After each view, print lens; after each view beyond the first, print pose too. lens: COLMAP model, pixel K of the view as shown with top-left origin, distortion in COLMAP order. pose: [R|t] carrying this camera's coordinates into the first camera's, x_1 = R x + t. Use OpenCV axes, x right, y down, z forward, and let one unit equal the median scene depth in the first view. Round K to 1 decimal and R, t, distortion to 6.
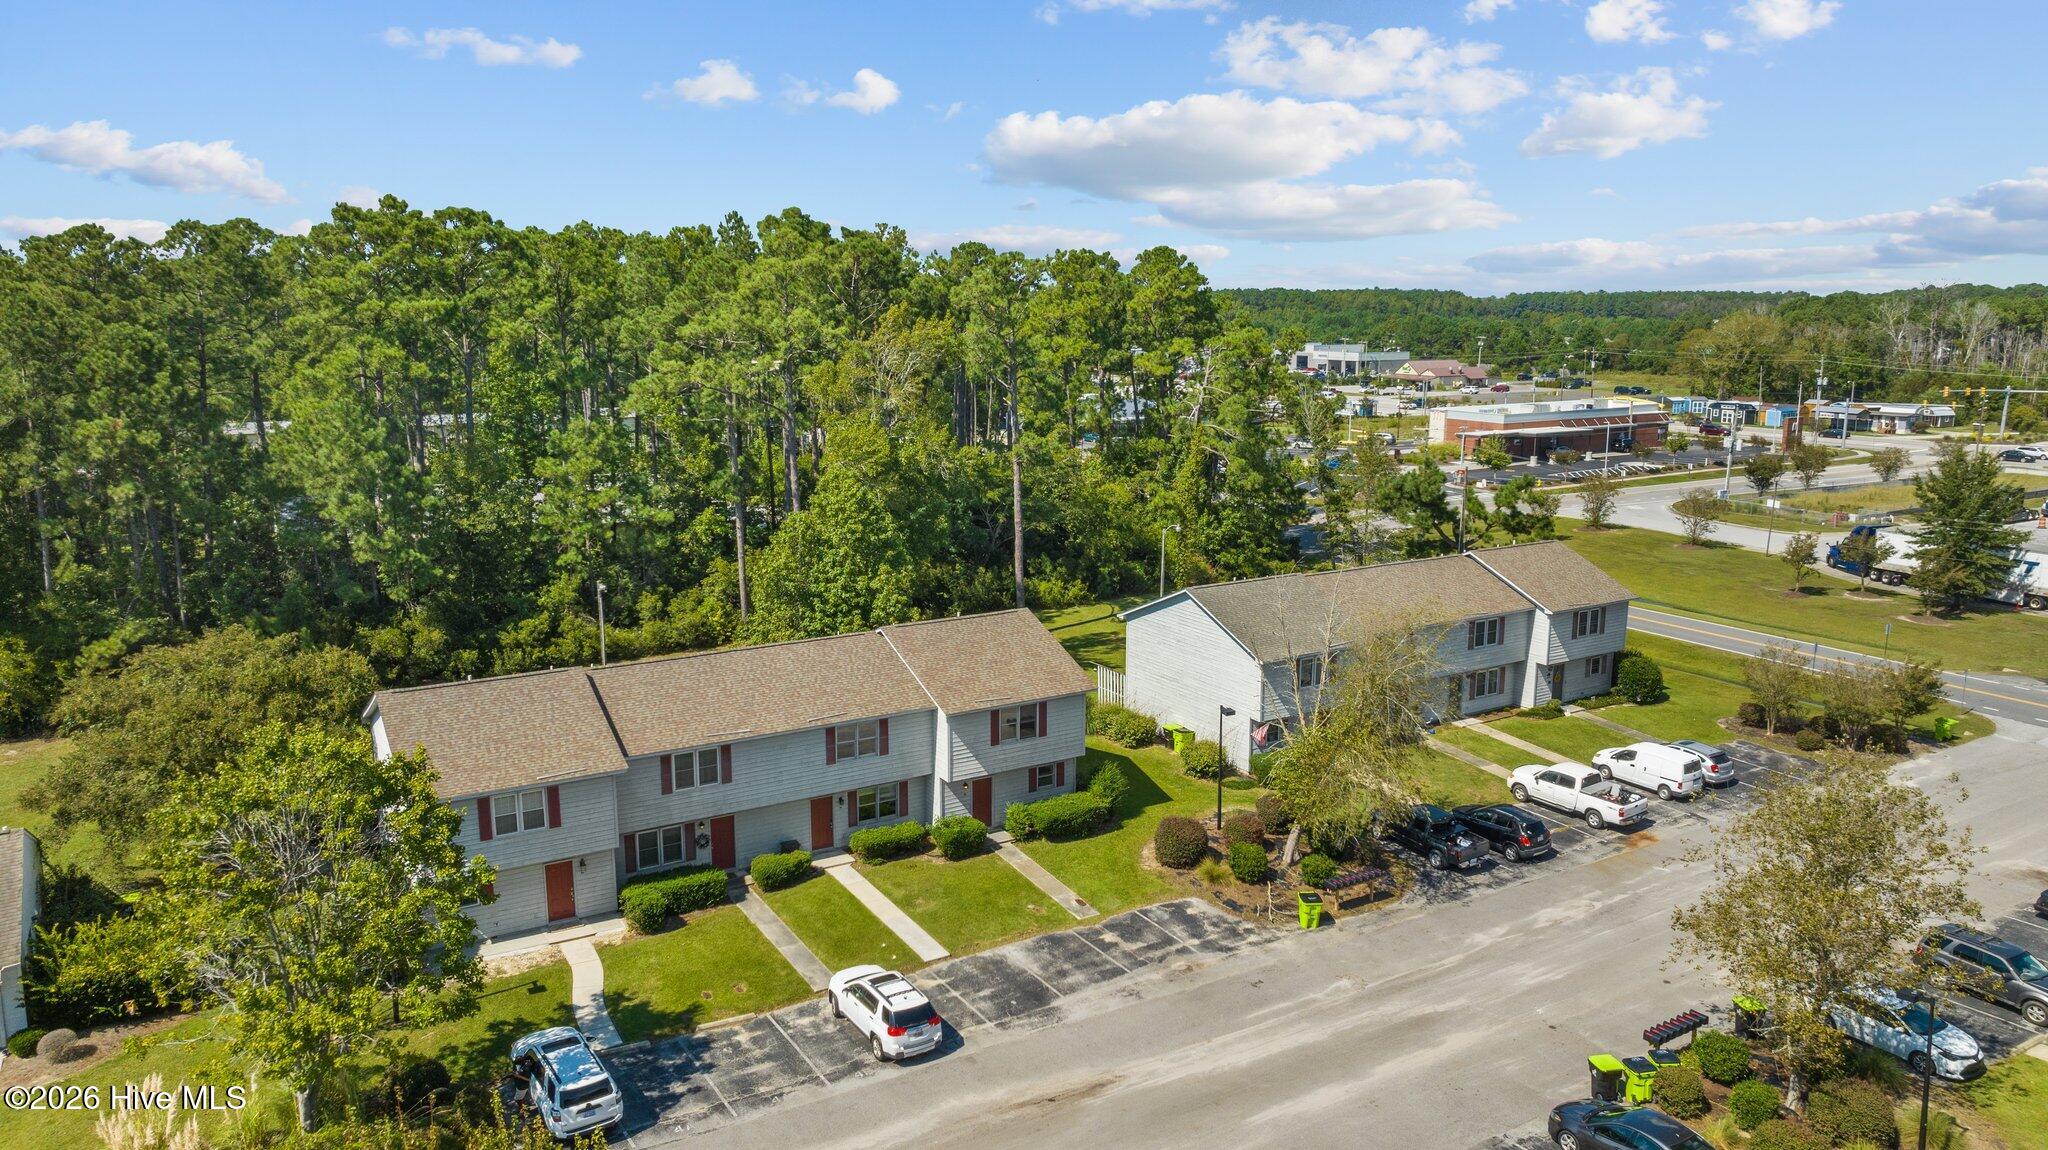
lens RADIAL K [[1441.1, 0, 1027.3], [0, 1441.1, 568.6], [0, 0, 1]] dist [-0.016597, 0.003743]
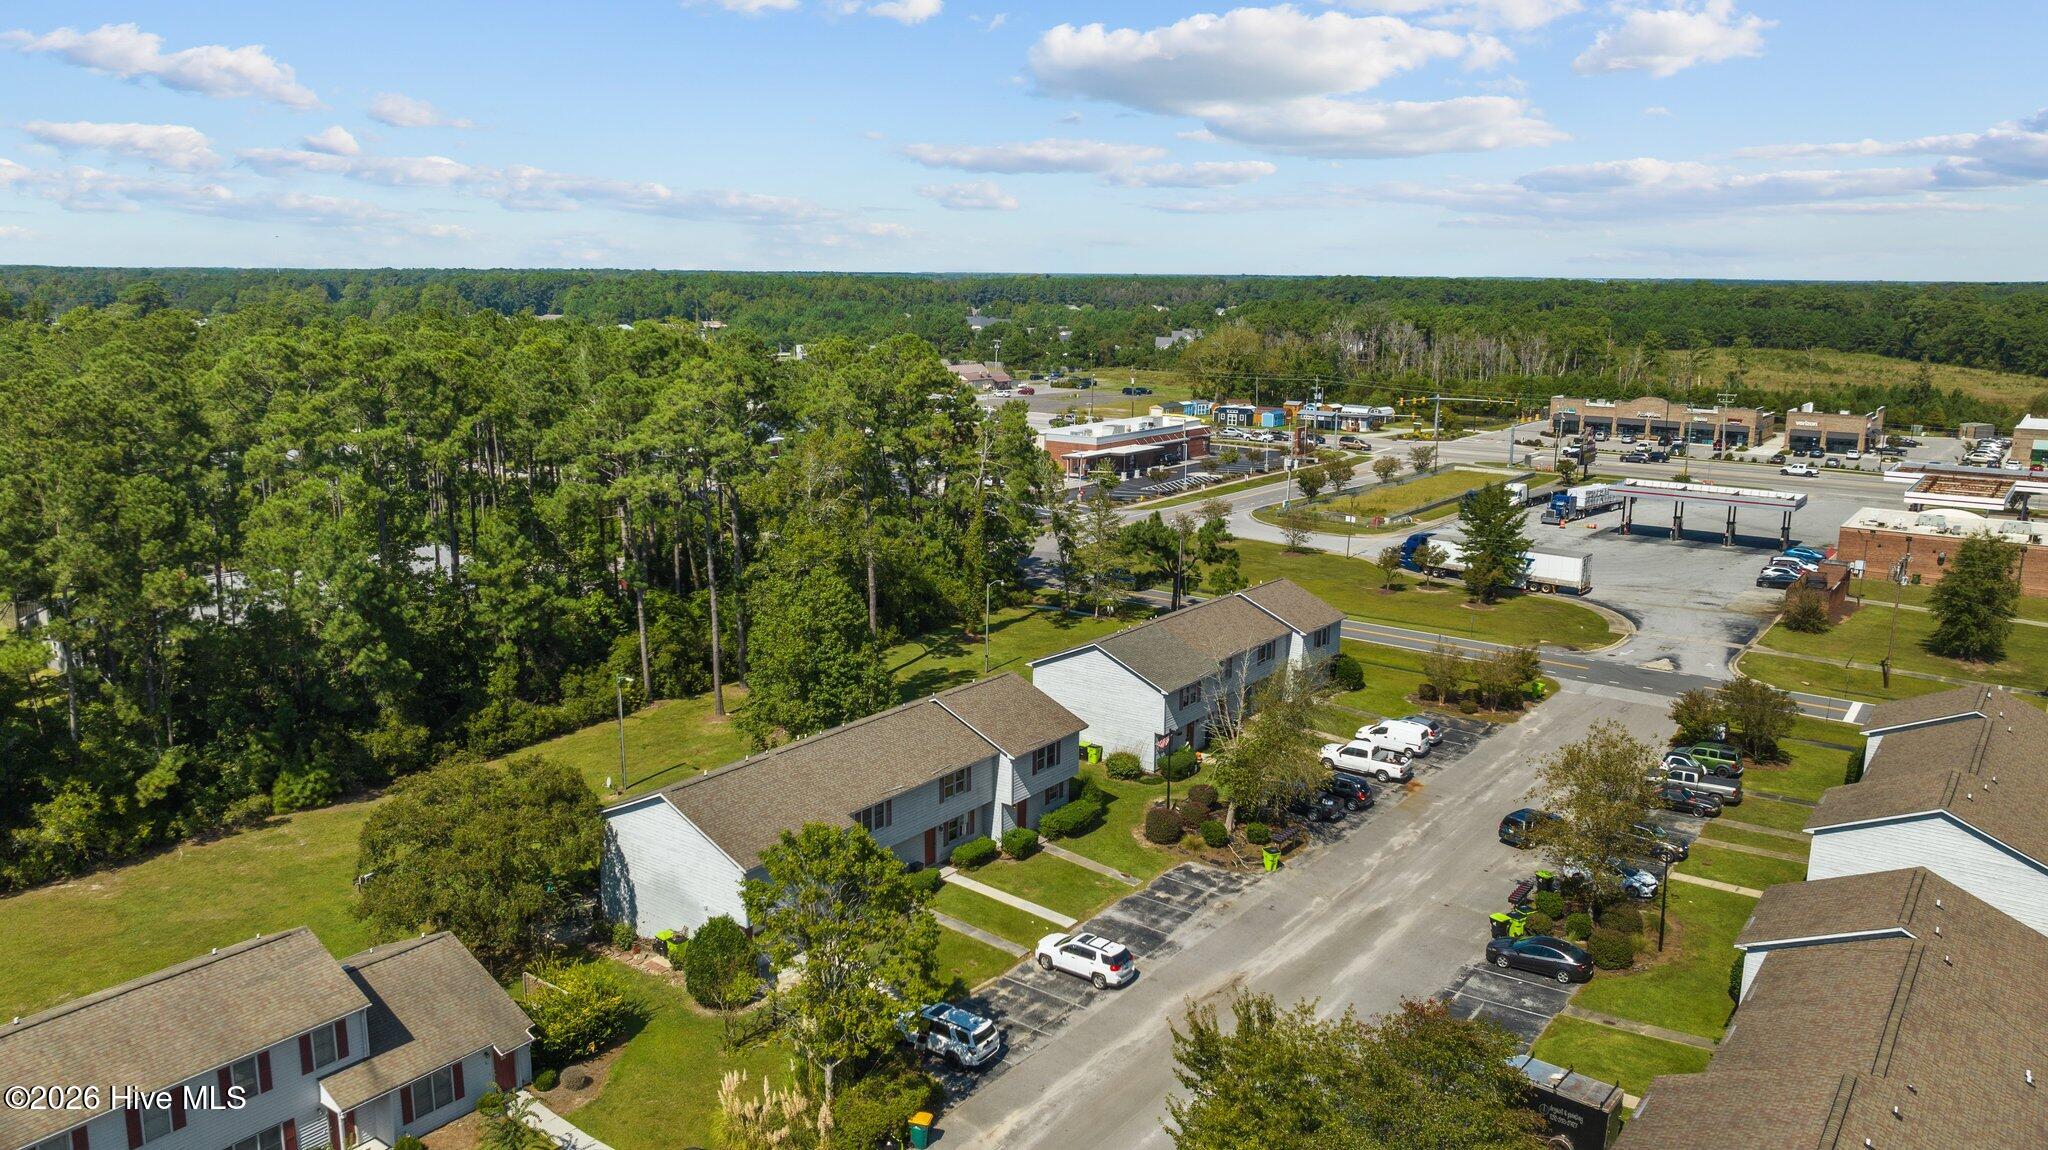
lens RADIAL K [[1459.3, 0, 1024.0], [0, 1459.3, 575.0], [0, 0, 1]] dist [-0.011075, 0.000803]
pose [[0.930846, -0.068834, 0.358870, -0.535290], [0.061296, 0.997595, 0.032356, -0.120204], [-0.360234, -0.008121, 0.932827, -0.325762]]
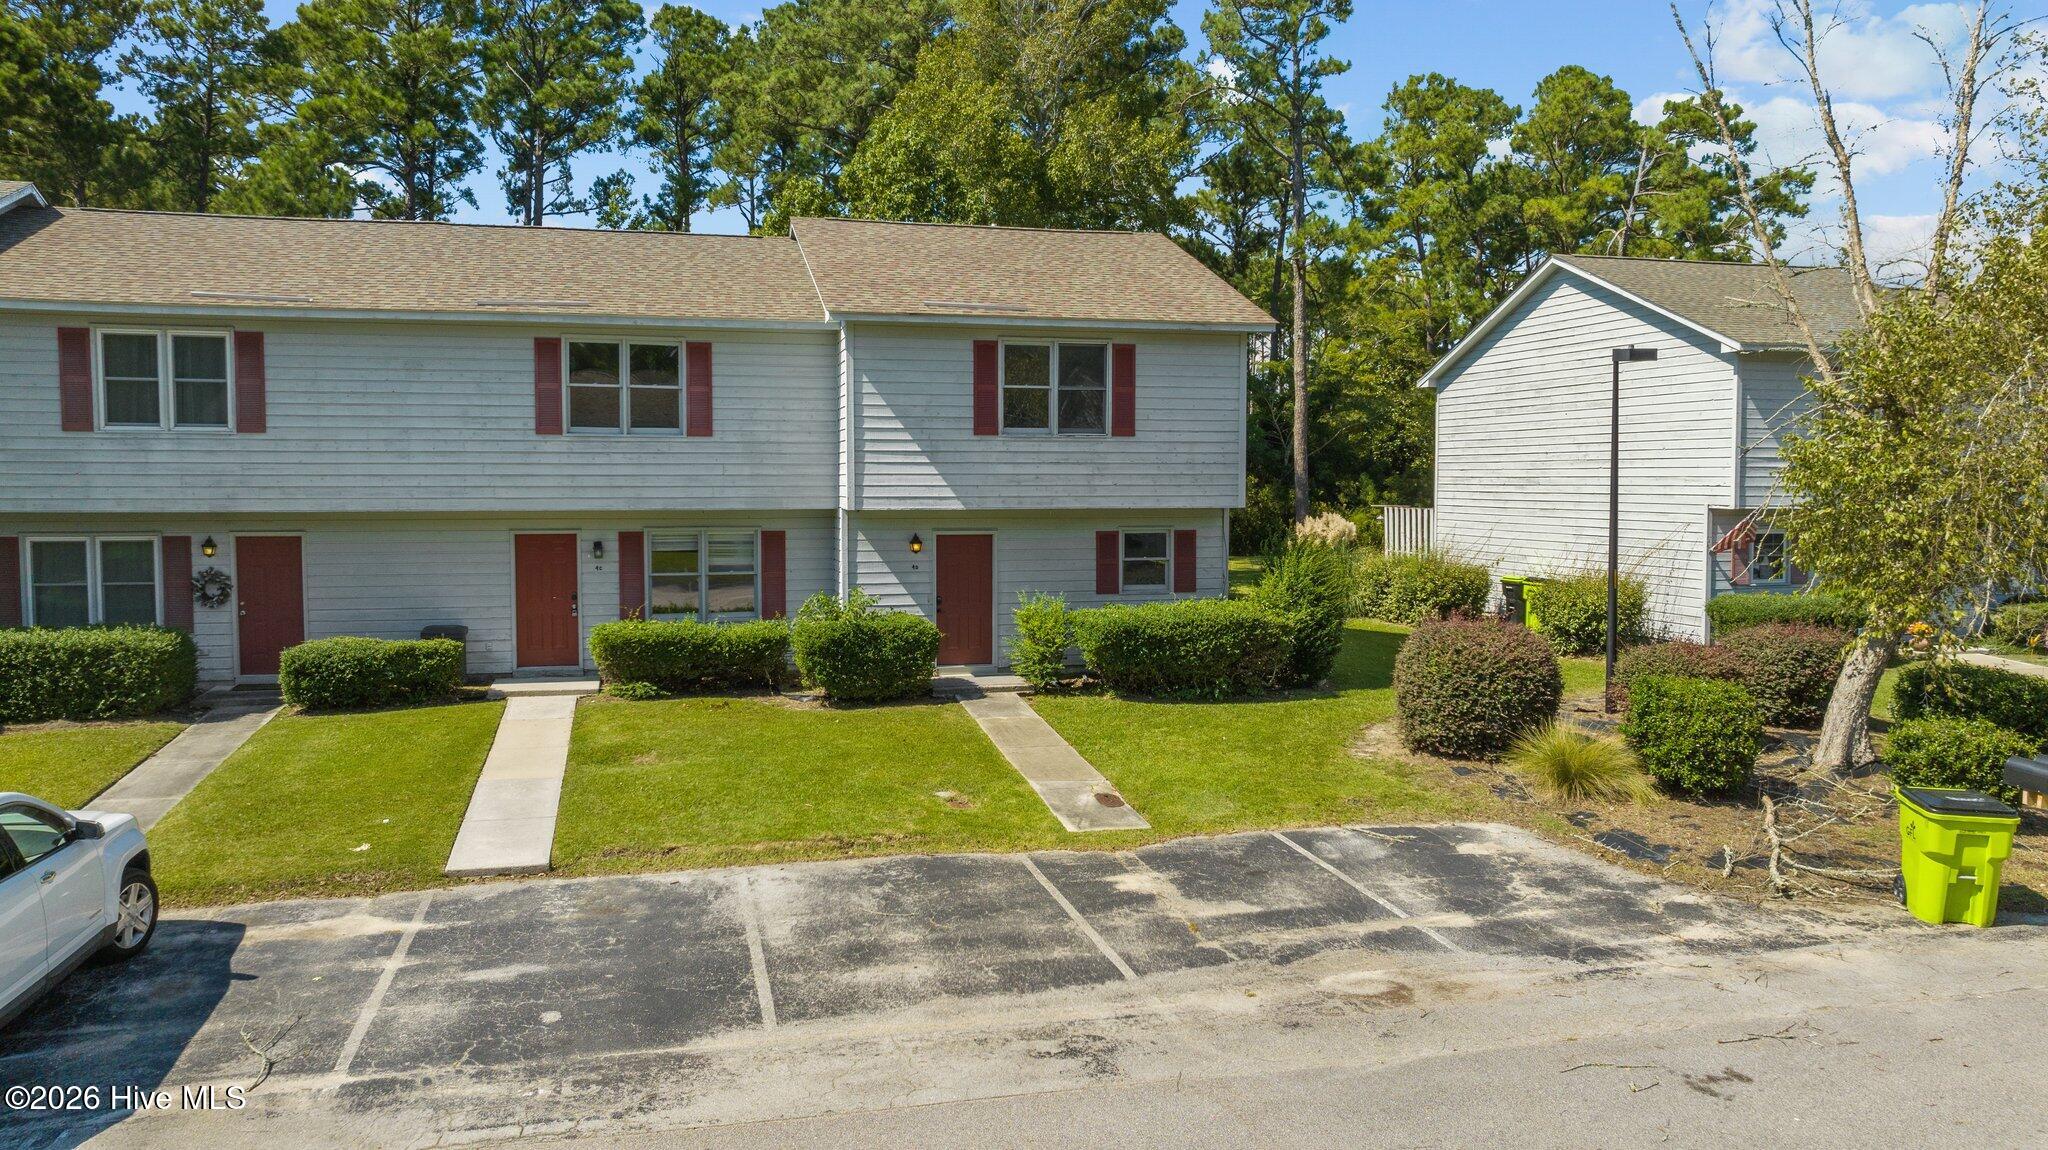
lens RADIAL K [[1441.1, 0, 1027.3], [0, 1441.1, 568.6], [0, 0, 1]] dist [-0.016597, 0.003743]
pose [[0.955470, 0.019869, -0.294417, 0.104384], [-0.055881, 0.991860, -0.114413, 0.204837], [0.289748, 0.125770, 0.948804, 0.645747]]
